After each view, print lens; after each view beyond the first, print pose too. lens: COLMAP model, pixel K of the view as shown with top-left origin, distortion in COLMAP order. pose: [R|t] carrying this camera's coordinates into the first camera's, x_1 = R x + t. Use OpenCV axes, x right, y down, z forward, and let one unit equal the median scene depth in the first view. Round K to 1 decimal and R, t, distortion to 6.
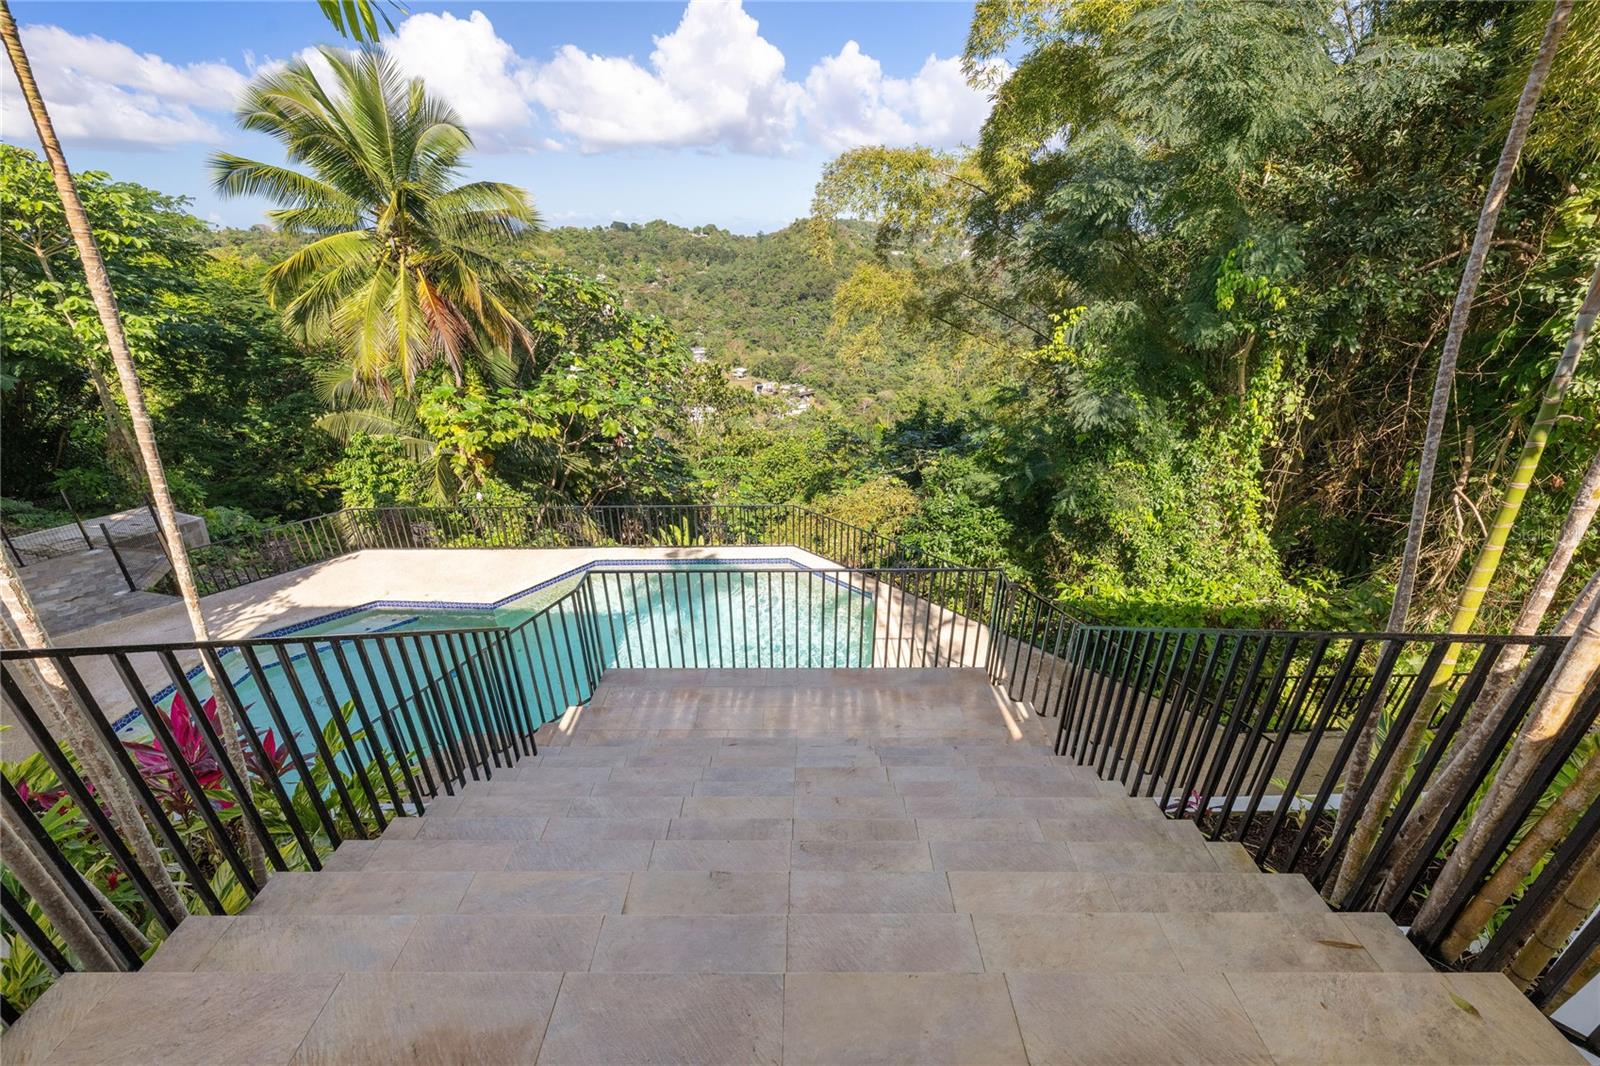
lens RADIAL K [[627.3, 0, 796.2], [0, 627.3, 530.8], [0, 0, 1]] dist [0.008884, -0.006635]
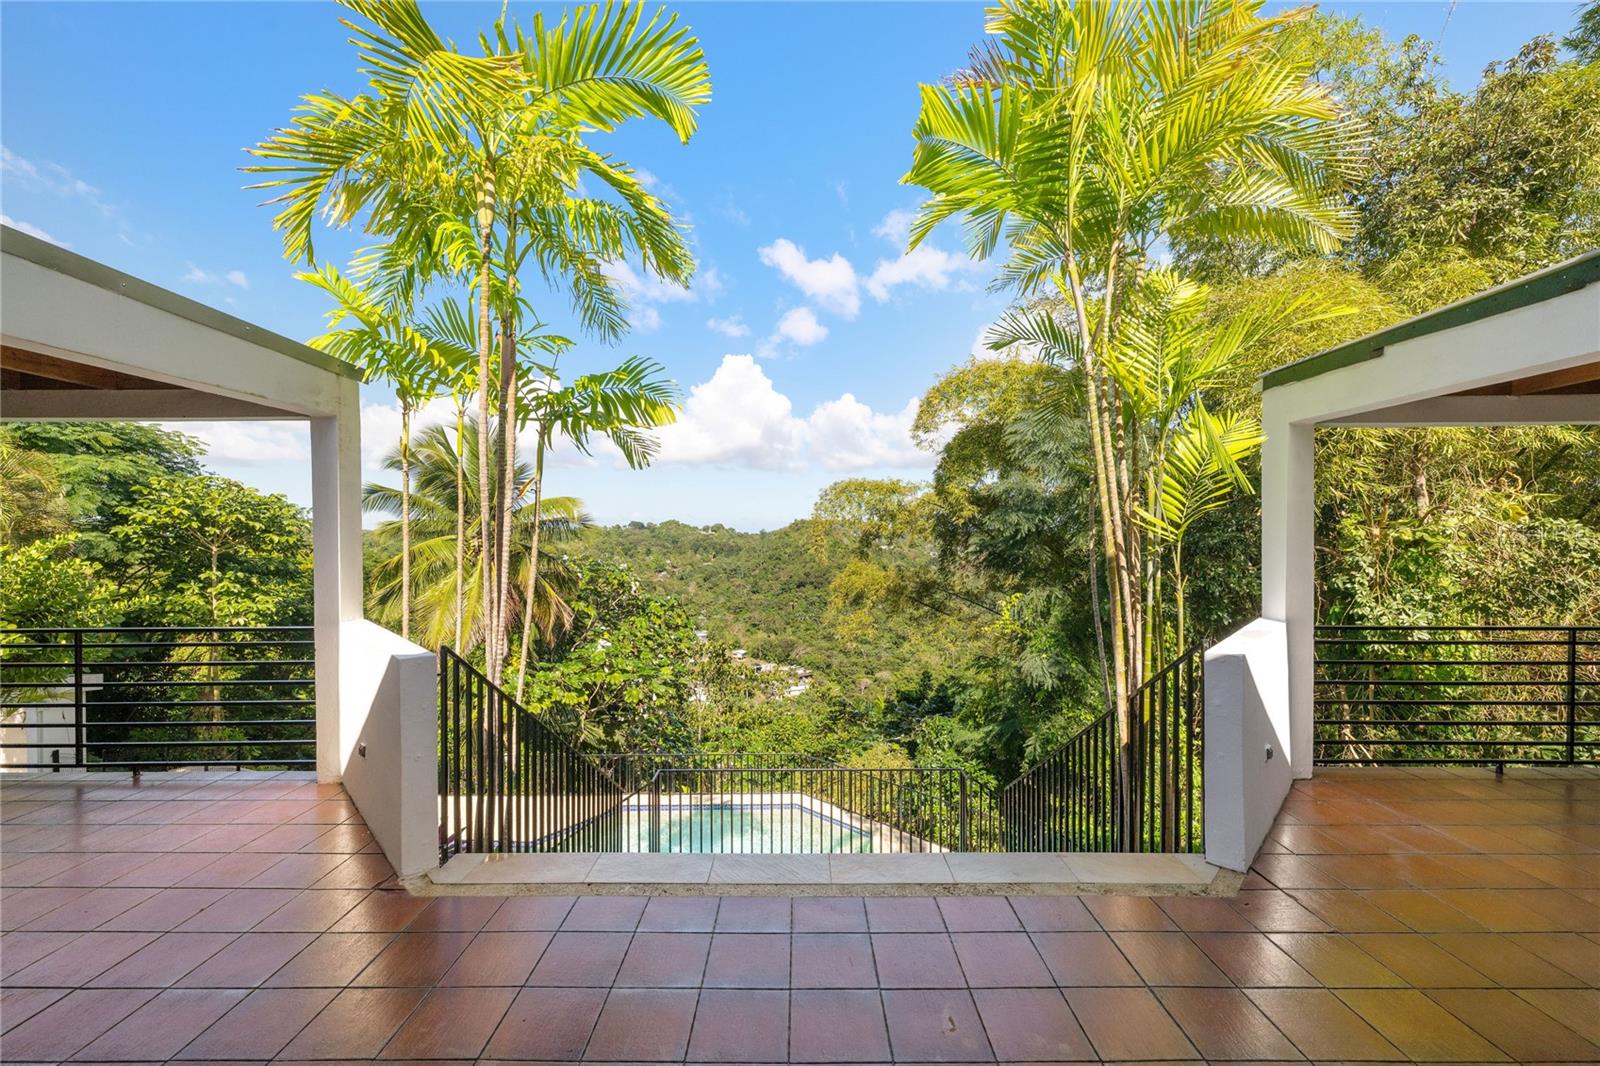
lens RADIAL K [[627.3, 0, 796.2], [0, 627.3, 530.8], [0, 0, 1]] dist [0.008884, -0.006635]
pose [[0.999994, 0.002782, 0.002272, -0.007988], [-0.001541, 0.903649, -0.428270, 0.042353], [-0.003245, 0.428264, 0.903648, -0.111722]]
